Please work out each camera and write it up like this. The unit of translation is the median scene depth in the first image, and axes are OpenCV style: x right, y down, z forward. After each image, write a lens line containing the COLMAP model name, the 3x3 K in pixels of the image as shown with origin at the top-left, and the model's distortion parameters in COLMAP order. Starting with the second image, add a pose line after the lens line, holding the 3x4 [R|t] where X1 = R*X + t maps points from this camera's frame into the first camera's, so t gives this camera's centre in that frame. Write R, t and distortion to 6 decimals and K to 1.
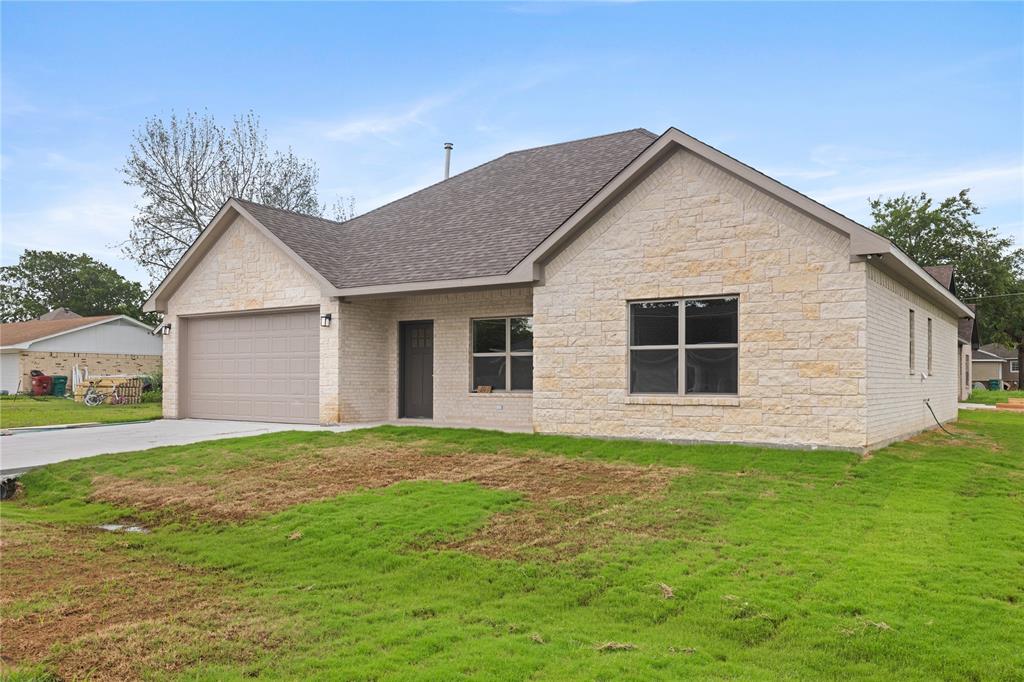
lens RADIAL K [[793.5, 0, 511.0], [0, 793.5, 344.8], [0, 0, 1]] dist [0.008166, 0.003450]
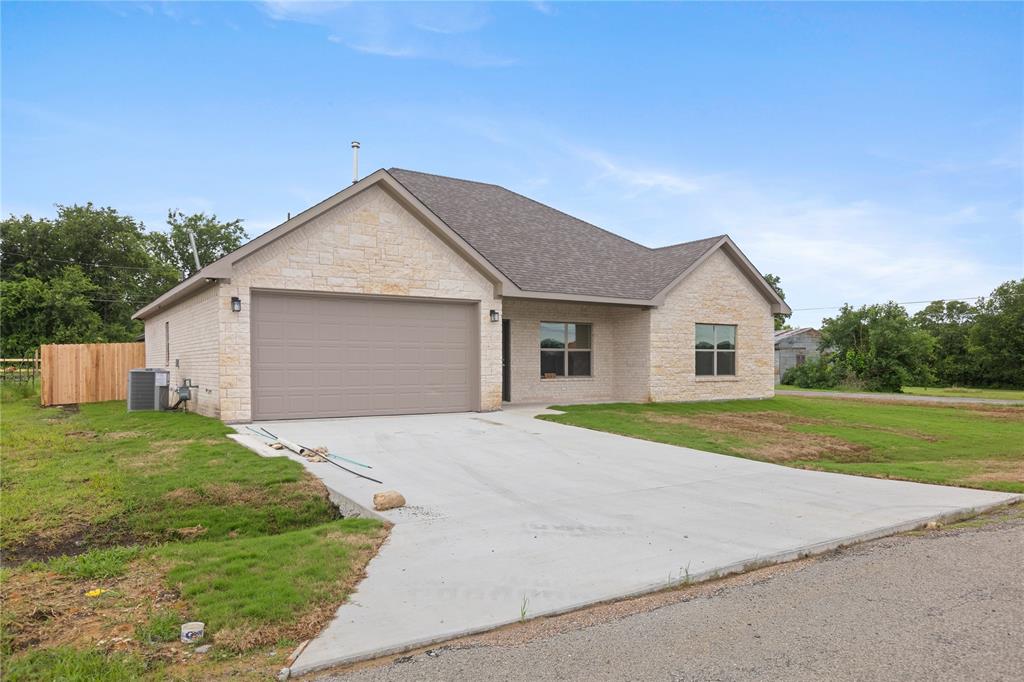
lens RADIAL K [[672.4, 0, 511.5], [0, 672.4, 345.5], [0, 0, 1]] dist [0.000497, 0.000282]
pose [[0.401090, 0.022984, 0.915750, -1.190203], [-0.039163, 0.999201, -0.007925, 0.018496], [-0.915201, -0.032685, 0.401670, 0.664734]]
